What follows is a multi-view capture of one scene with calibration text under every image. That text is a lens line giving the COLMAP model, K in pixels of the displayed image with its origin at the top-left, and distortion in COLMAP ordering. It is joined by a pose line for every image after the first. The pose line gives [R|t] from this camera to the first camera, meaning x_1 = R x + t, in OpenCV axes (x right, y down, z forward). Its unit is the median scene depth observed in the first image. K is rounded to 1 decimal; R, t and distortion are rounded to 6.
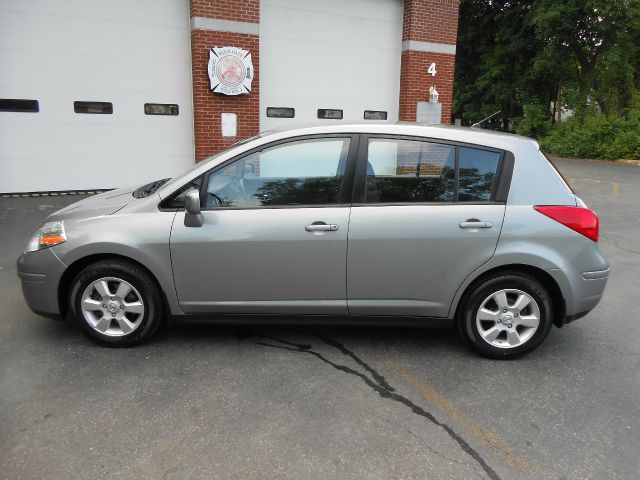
lens RADIAL K [[493.9, 0, 331.2], [0, 493.9, 237.6], [0, 0, 1]] dist [-0.034303, 0.039346]
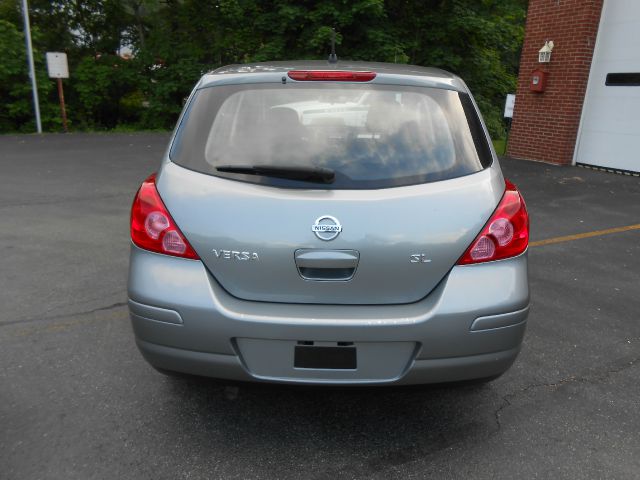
lens RADIAL K [[493.9, 0, 324.3], [0, 493.9, 240.8], [0, 0, 1]] dist [-0.034303, 0.039346]
pose [[-0.006448, 0.274819, -0.961474, 0.363359], [-0.255552, 0.929114, 0.267284, -0.068952], [0.966774, 0.247430, 0.064240, 0.388665]]
